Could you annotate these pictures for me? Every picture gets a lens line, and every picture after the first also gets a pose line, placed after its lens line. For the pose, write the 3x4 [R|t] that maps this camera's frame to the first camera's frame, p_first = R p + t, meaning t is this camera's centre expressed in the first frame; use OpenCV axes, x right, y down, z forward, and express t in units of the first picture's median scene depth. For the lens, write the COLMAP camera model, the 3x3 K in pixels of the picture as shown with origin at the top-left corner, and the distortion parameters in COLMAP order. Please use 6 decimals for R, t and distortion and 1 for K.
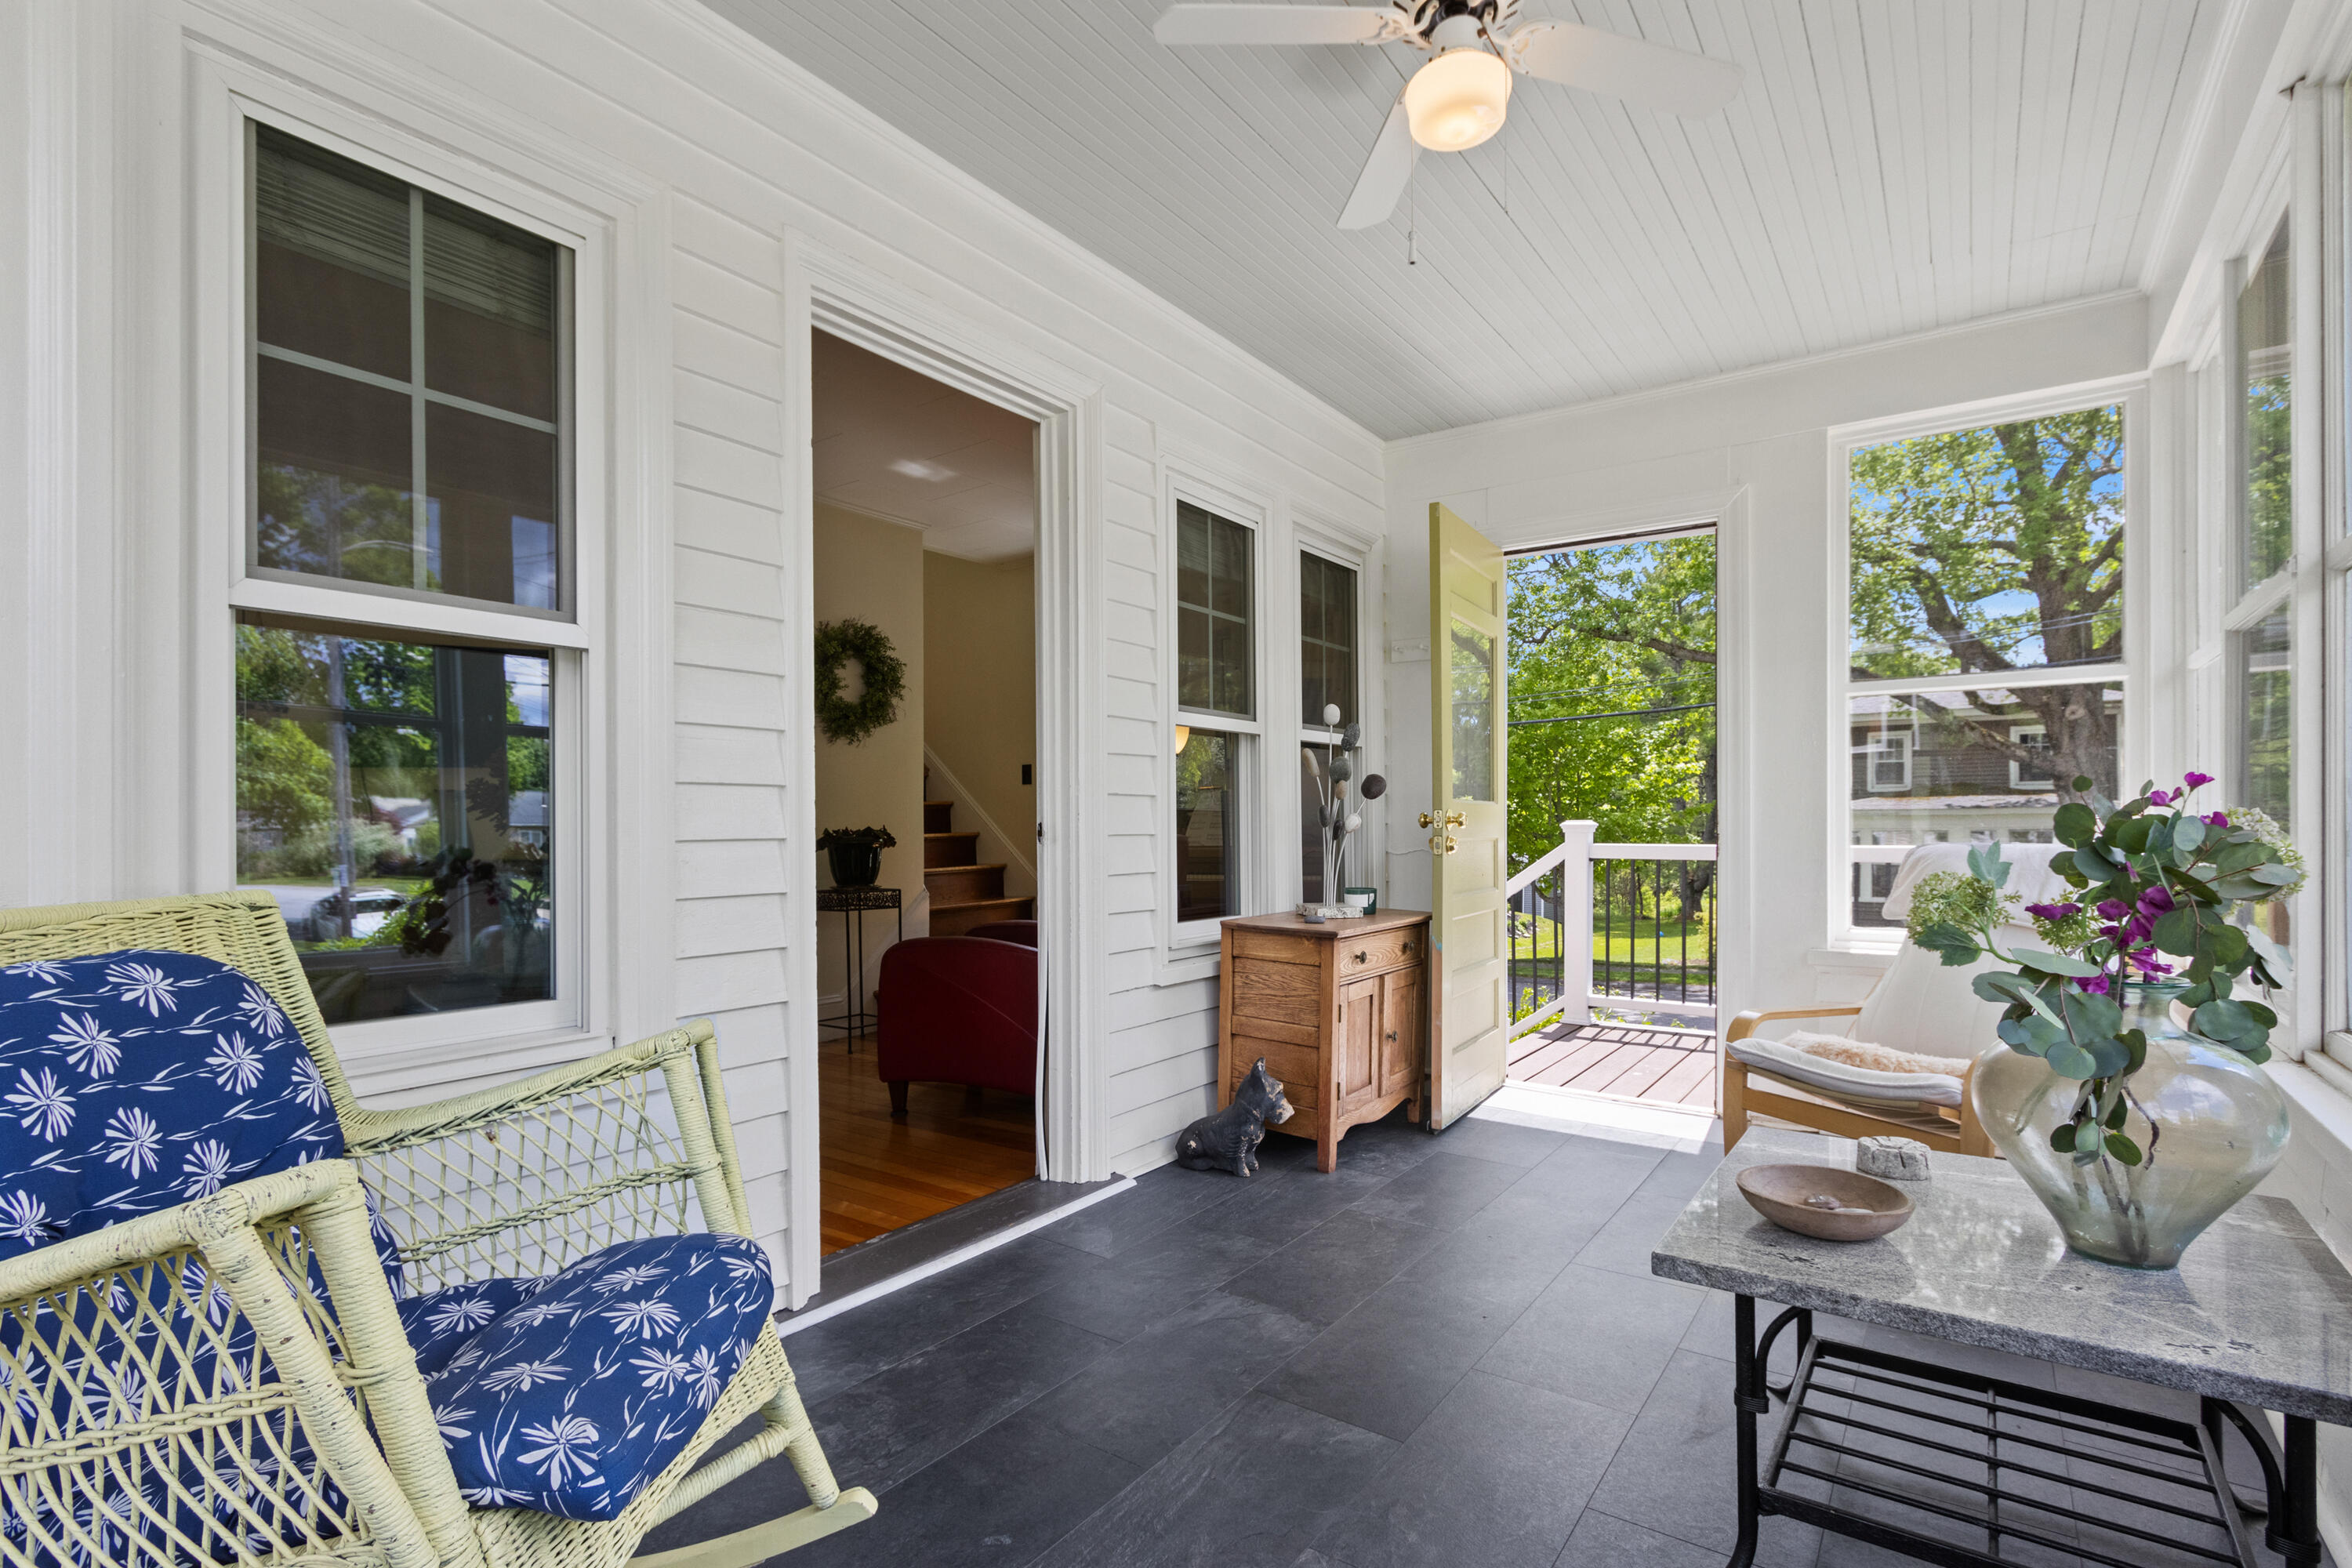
lens RADIAL K [[1102.4, 0, 1181.0], [0, 1102.4, 820.1], [0, 0, 1]] dist [0.000146, -0.000187]
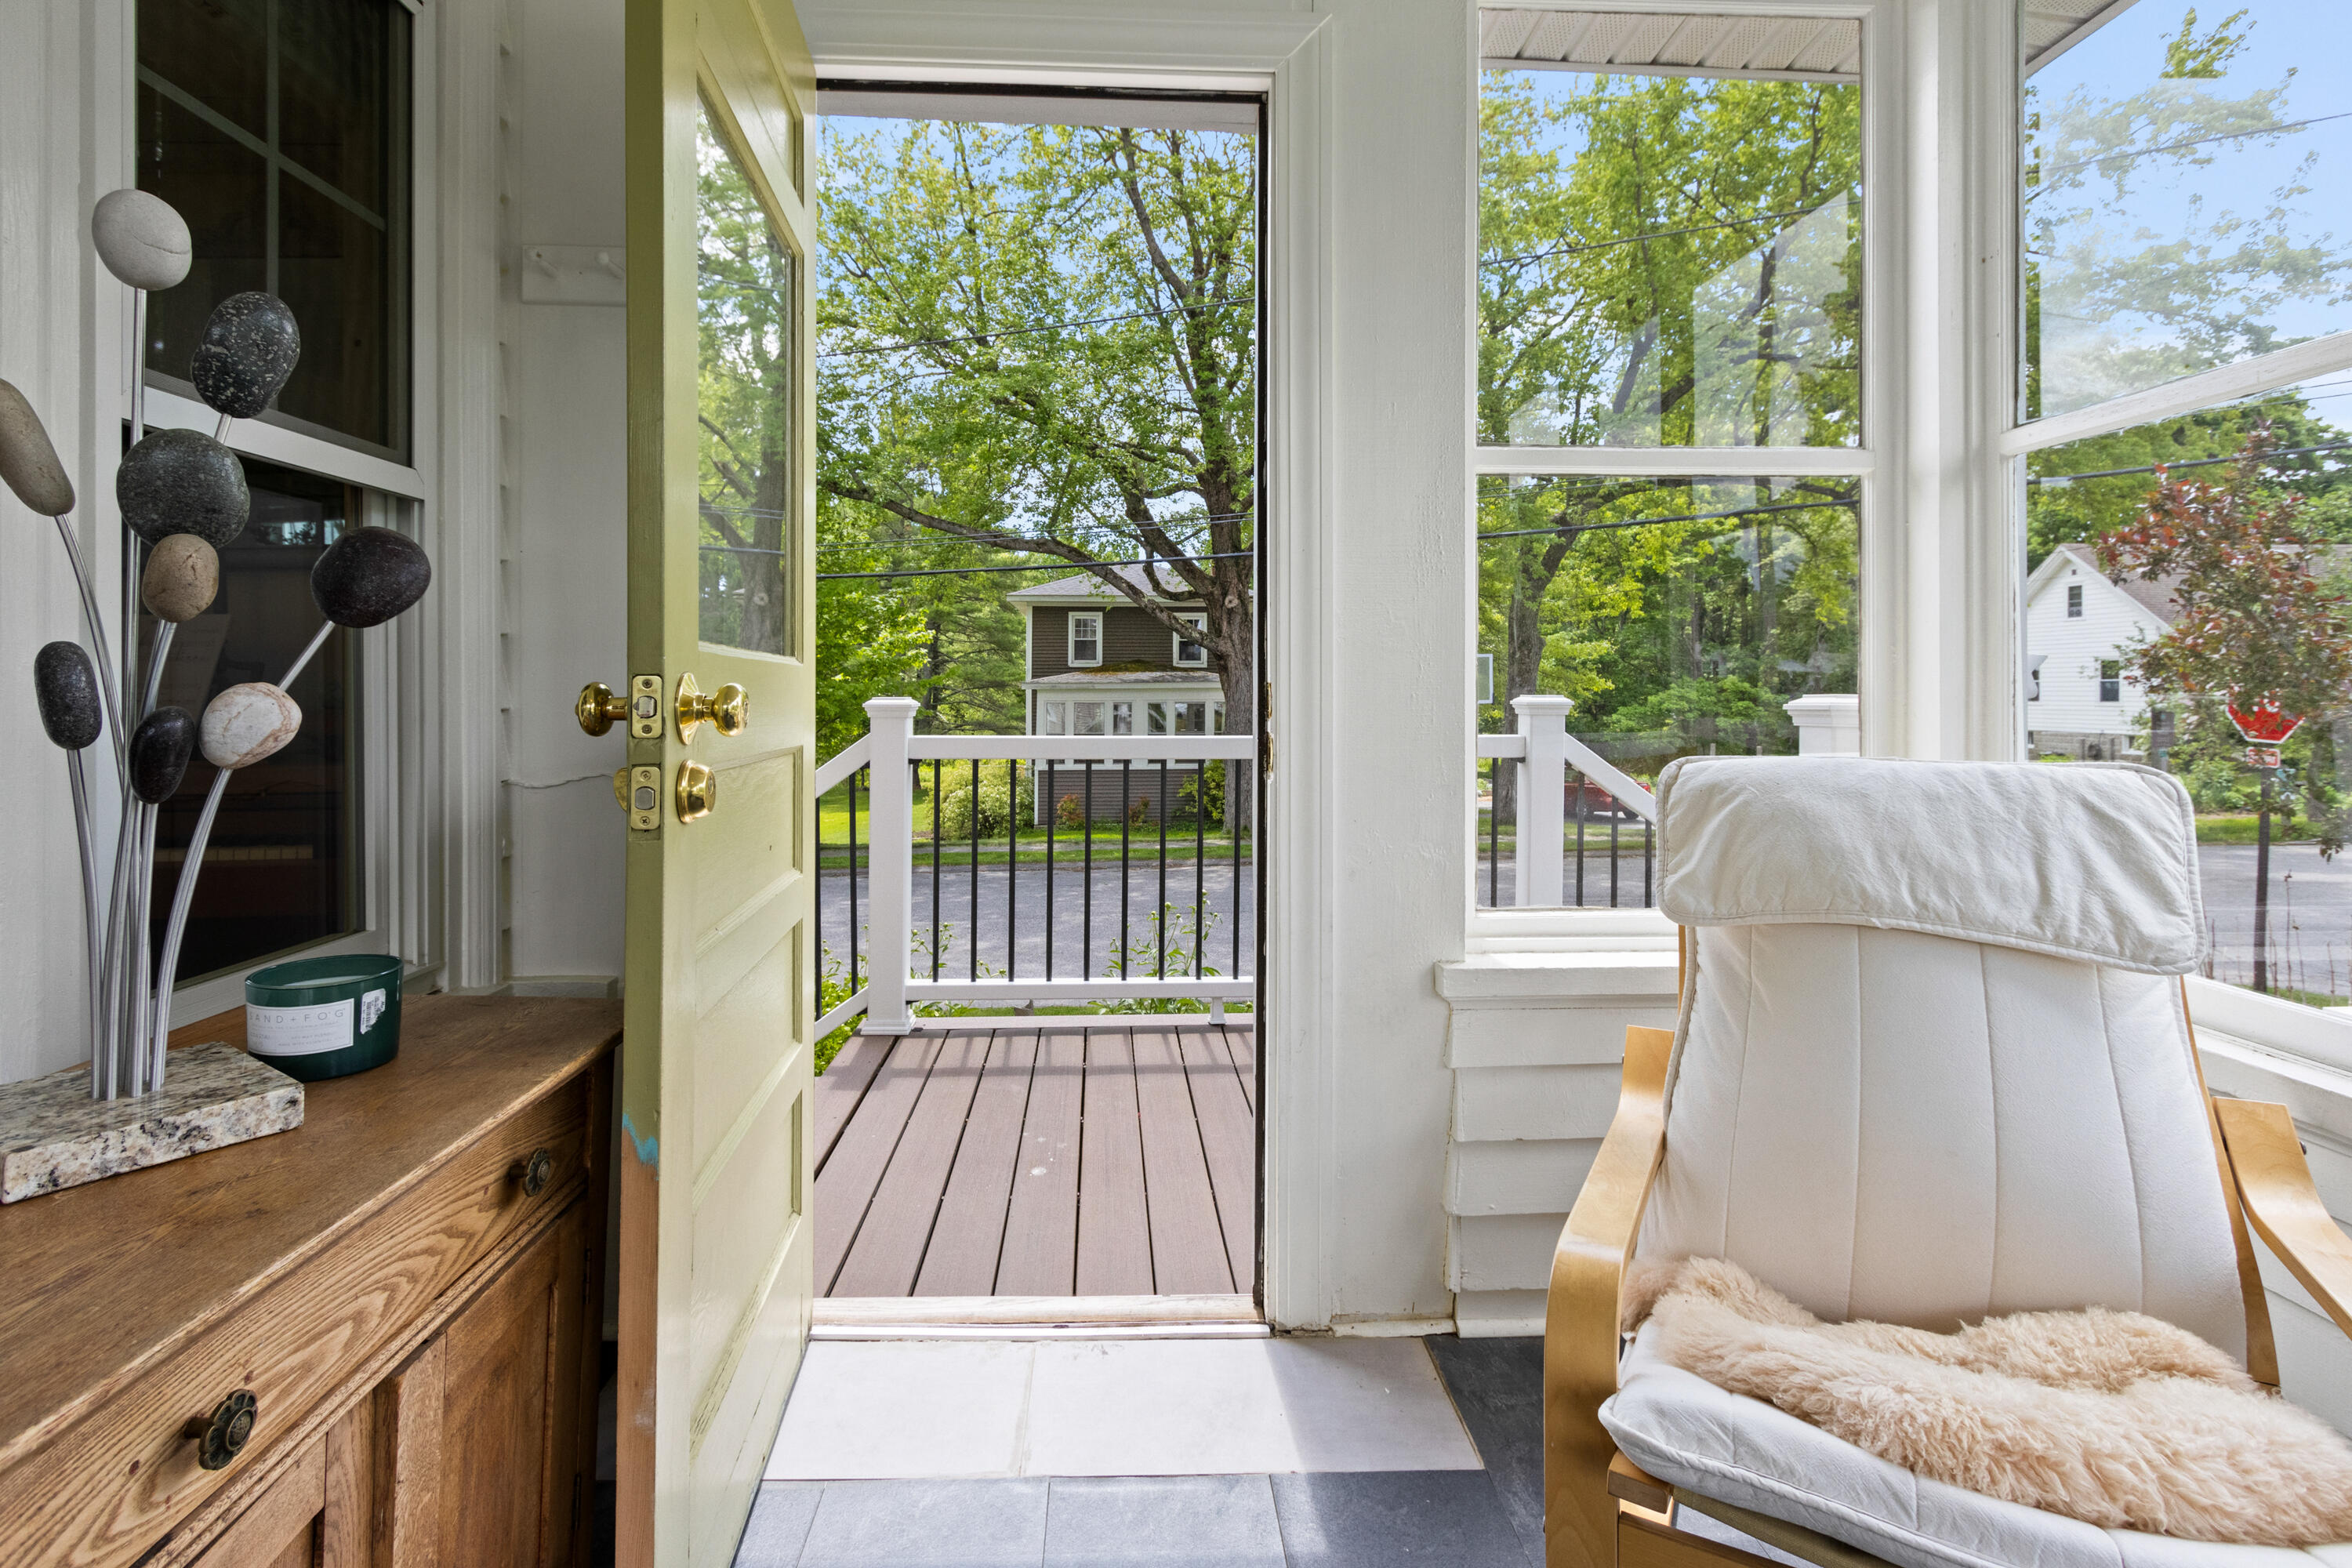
lens RADIAL K [[1127.3, 0, 1165.2], [0, 1127.3, 683.1], [0, 0, 1]] dist [0.003001, -0.000746]
pose [[0.789514, 0.008617, 0.613672, 0.094496], [-0.004560, 0.999956, -0.008176, -0.003290], [-0.613716, 0.003657, 0.789519, 0.406407]]
